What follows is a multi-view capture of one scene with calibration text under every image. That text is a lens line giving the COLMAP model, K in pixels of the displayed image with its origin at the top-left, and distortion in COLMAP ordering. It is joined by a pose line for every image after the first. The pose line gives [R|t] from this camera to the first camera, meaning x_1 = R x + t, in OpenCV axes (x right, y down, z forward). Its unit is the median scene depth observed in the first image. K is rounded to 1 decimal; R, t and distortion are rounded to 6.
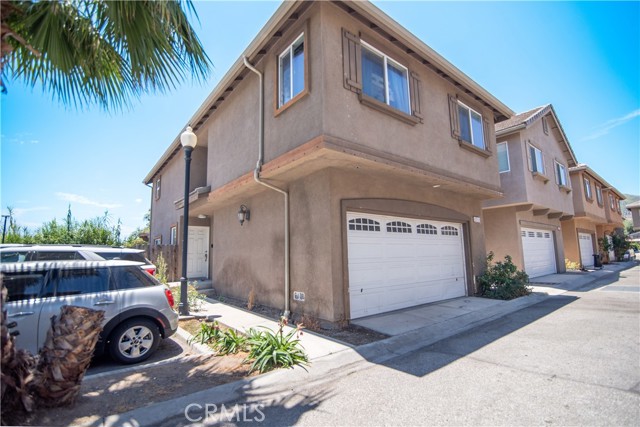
lens RADIAL K [[296.0, 0, 320.0], [0, 296.0, 213.5], [0, 0, 1]] dist [-0.000539, 0.000458]
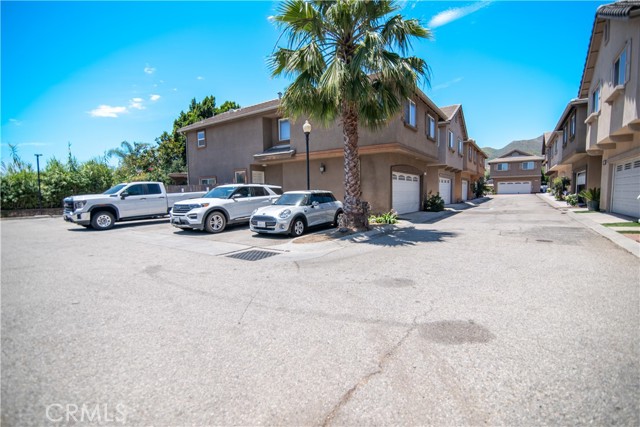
lens RADIAL K [[296.0, 0, 320.0], [0, 296.0, 213.5], [0, 0, 1]] dist [-0.000539, 0.000458]
pose [[0.956475, -0.013273, 0.291512, -0.612752], [-0.044449, 0.980682, 0.190493, -0.054080], [-0.288409, -0.195159, 0.937408, -0.590686]]
